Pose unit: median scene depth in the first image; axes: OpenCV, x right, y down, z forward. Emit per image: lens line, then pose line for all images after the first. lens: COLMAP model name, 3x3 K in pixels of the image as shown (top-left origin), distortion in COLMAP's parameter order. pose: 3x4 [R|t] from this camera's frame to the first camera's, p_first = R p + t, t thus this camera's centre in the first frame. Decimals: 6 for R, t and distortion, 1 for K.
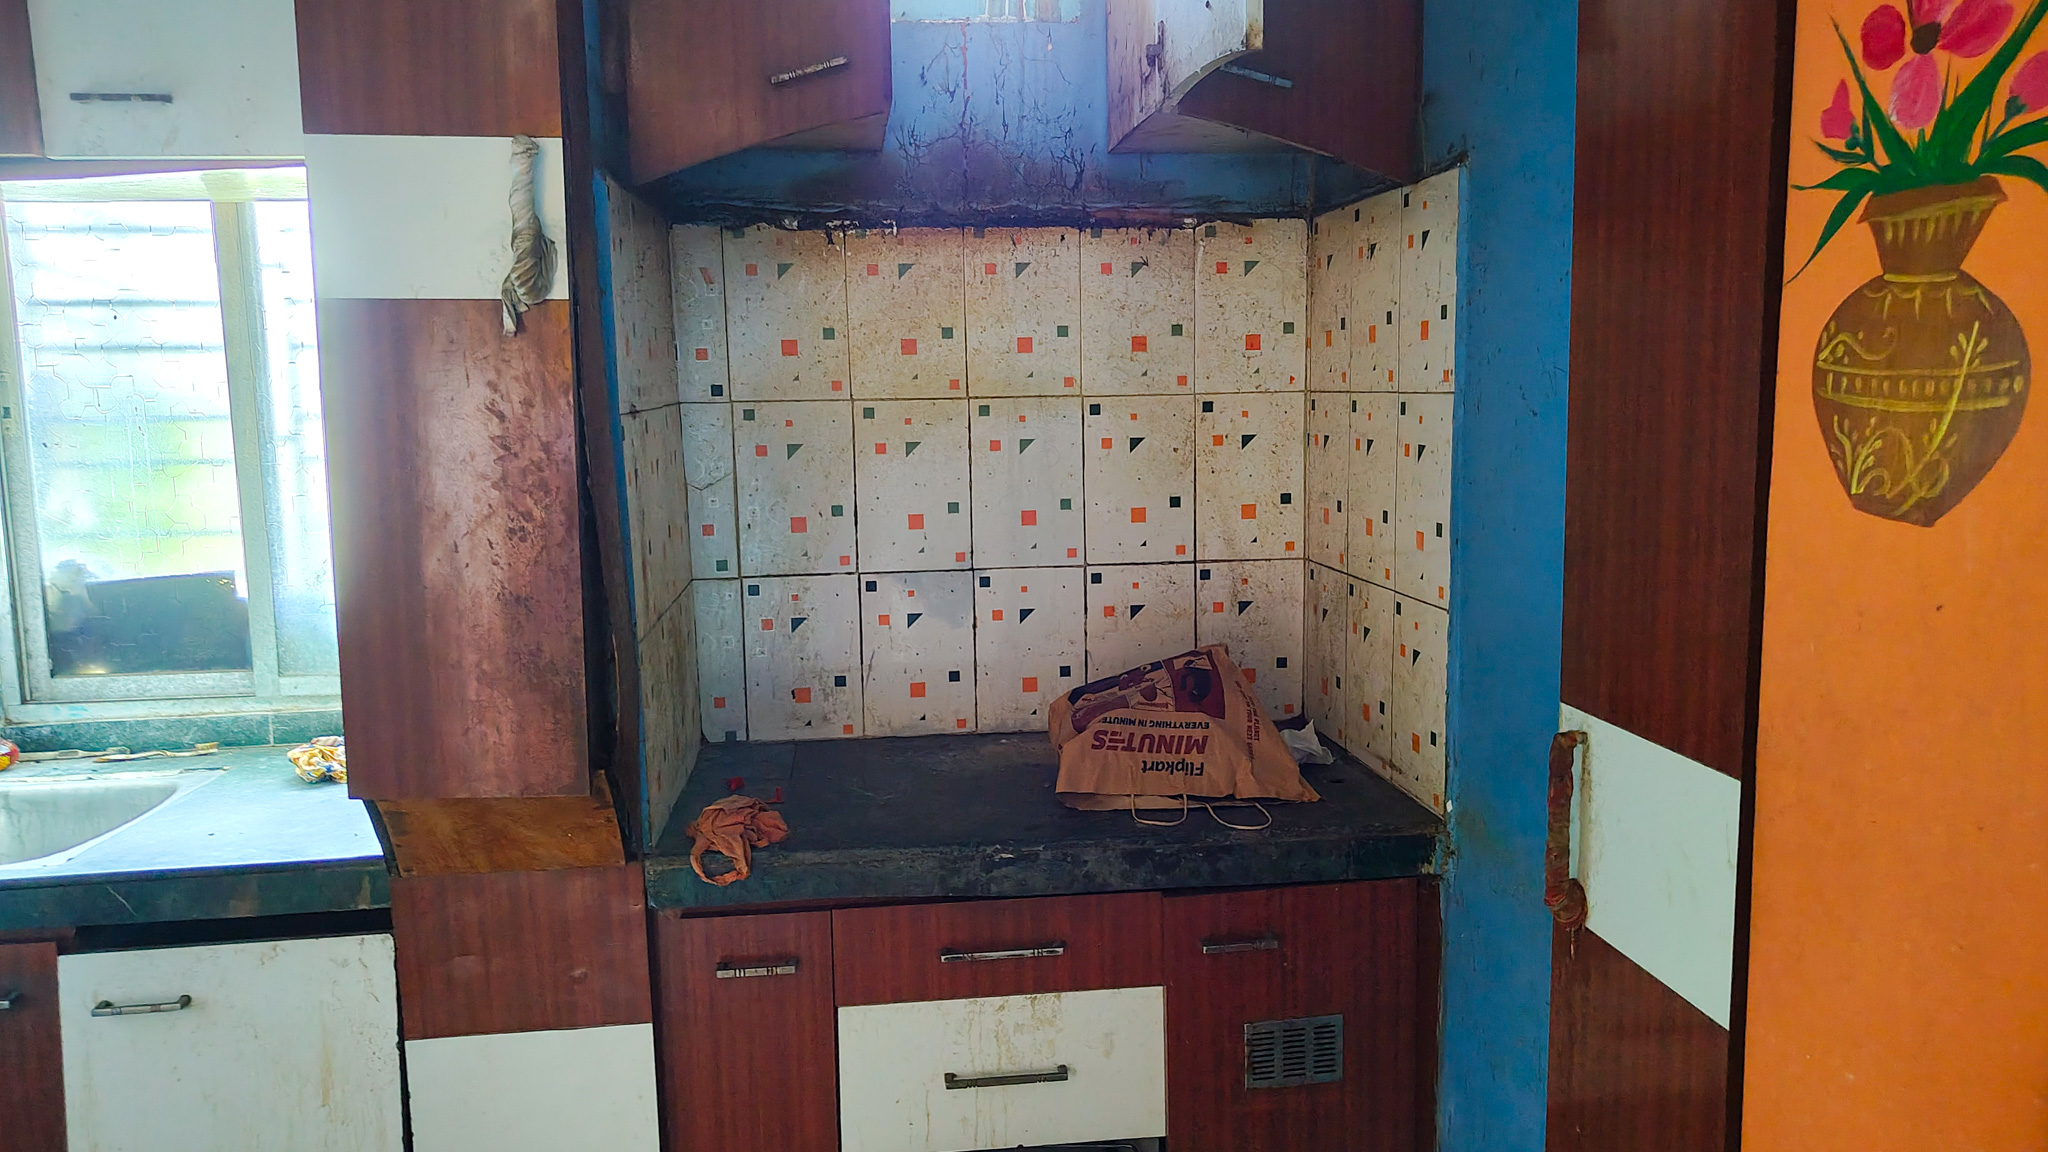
lens RADIAL K [[1480.8, 0, 1024.2], [0, 1480.8, 590.5], [0, 0, 1]] dist [0.032719, -0.004472]
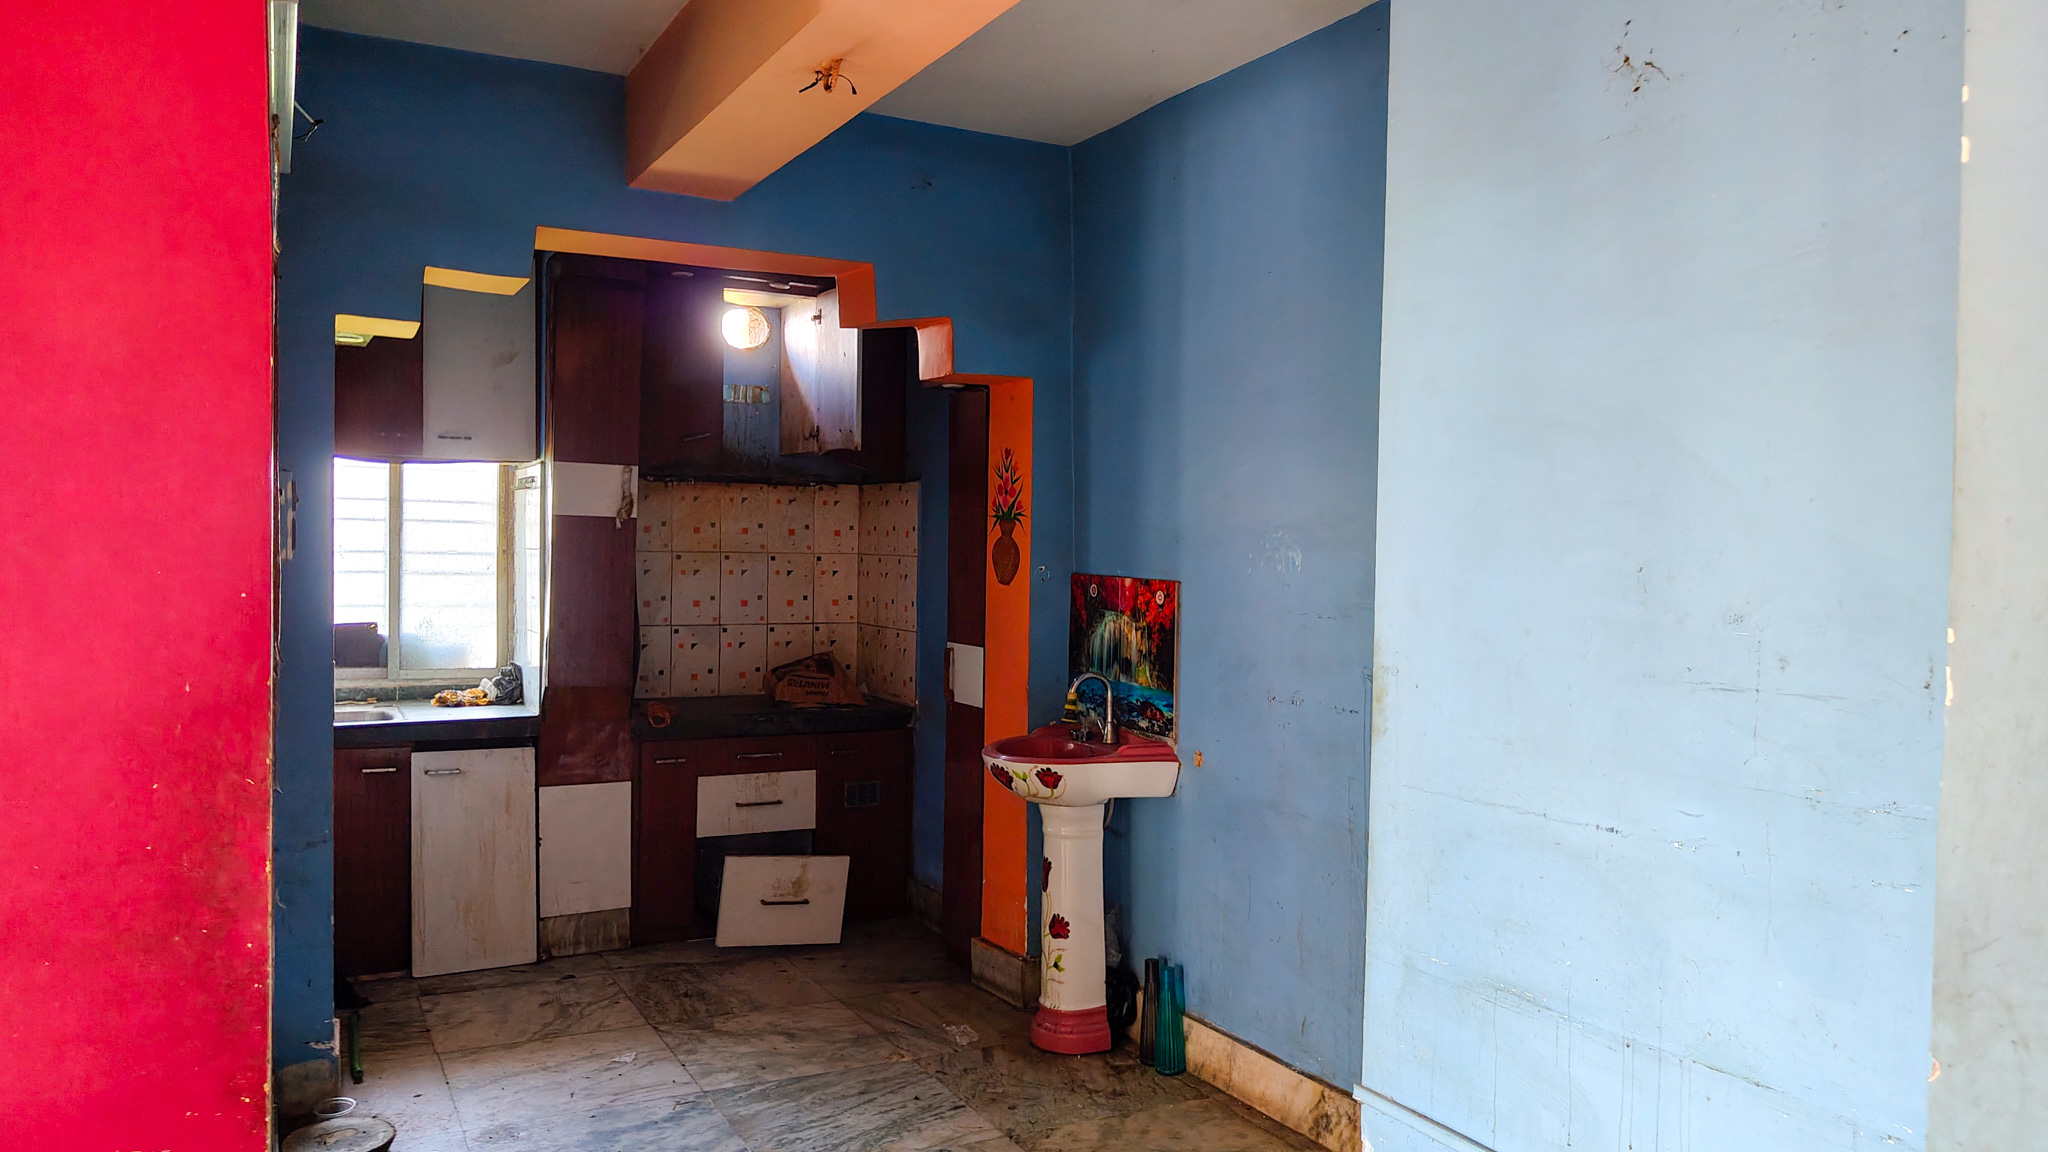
lens RADIAL K [[1480.8, 0, 1023.4], [0, 1480.8, 574.3], [0, 0, 1]] dist [0.032719, -0.004472]
pose [[0.935922, 0.024980, 0.351321, -0.426049], [0.015914, 0.993464, -0.113034, 0.185404], [-0.351848, 0.111382, 0.929407, -1.406141]]
